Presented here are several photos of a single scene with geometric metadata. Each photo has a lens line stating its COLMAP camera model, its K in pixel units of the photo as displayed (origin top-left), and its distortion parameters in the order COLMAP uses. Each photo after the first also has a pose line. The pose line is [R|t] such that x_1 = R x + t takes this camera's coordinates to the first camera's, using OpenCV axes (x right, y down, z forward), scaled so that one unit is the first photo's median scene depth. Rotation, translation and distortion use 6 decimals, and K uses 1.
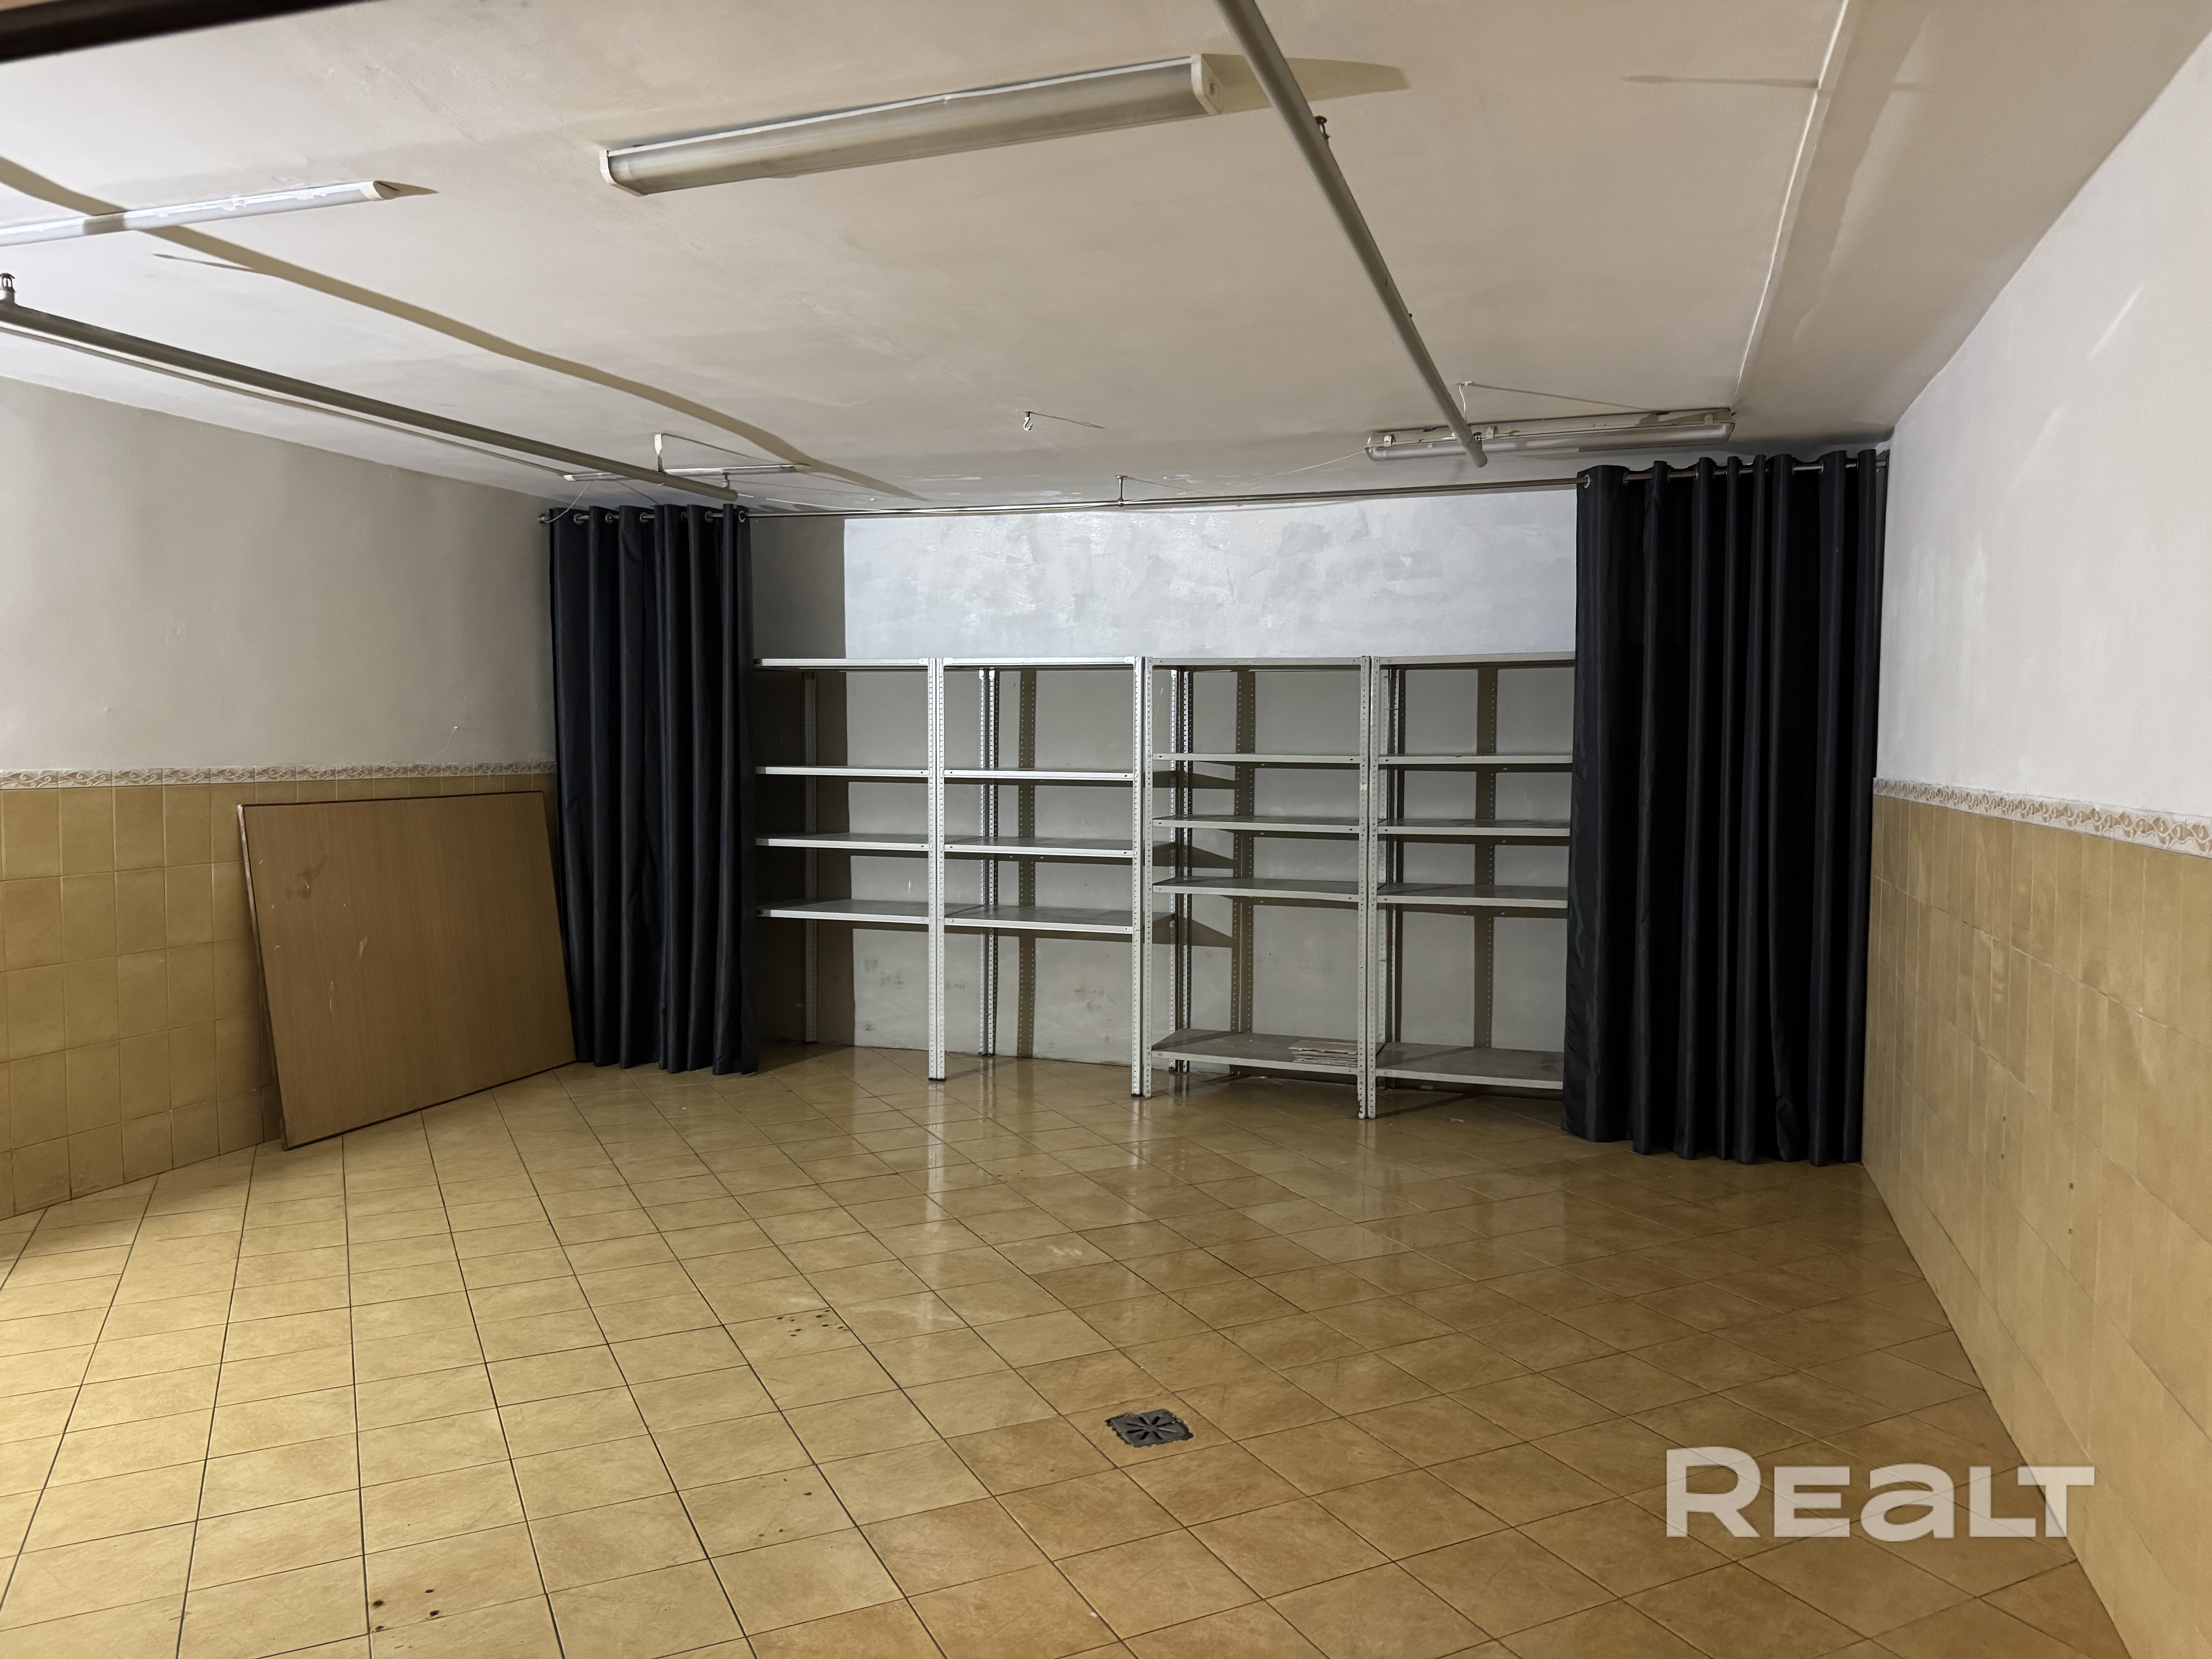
lens RADIAL K [[1582.1, 0, 1107.3], [0, 1582.1, 819.3], [0, 0, 1]] dist [0.076769, -0.131469]
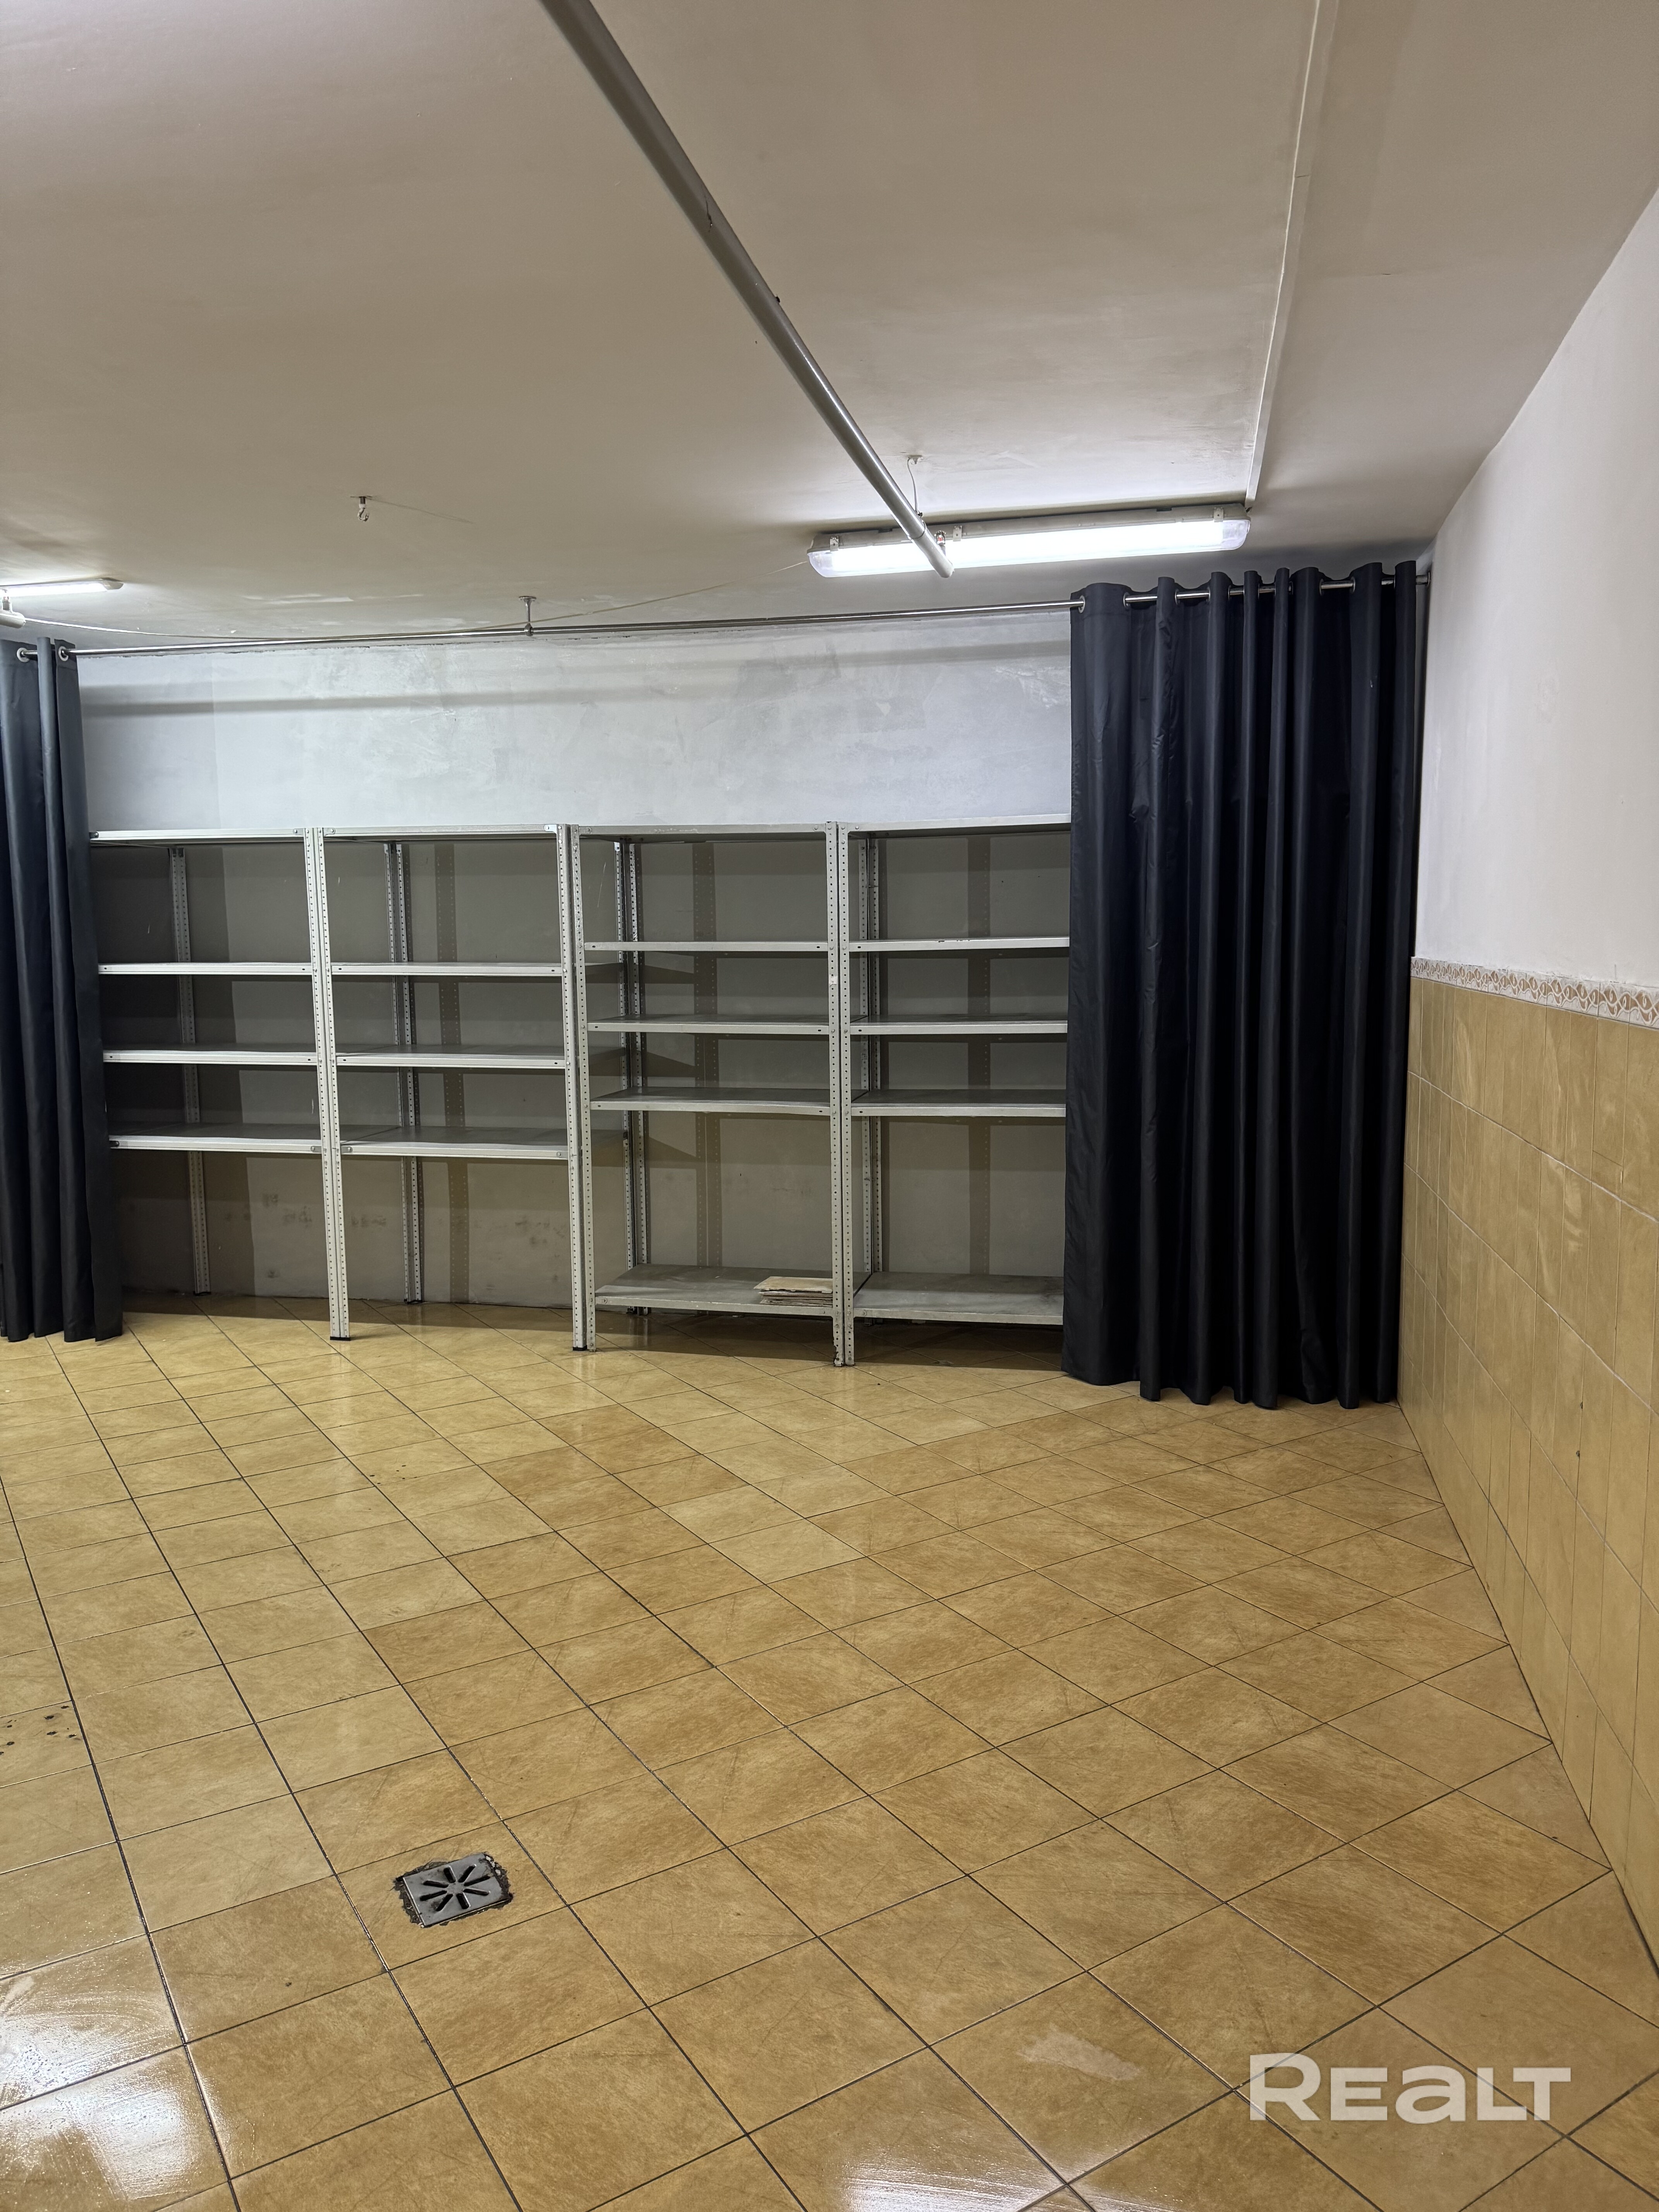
lens RADIAL K [[1582.1, 0, 829.5], [0, 1582.1, 1106.0], [0, 0, 1]] dist [0.076769, -0.131469]
pose [[0.994515, -0.027416, 0.100938, 0.090001], [0.020995, 0.997720, 0.064139, -0.008505], [-0.102466, -0.061668, 0.992823, 0.198416]]
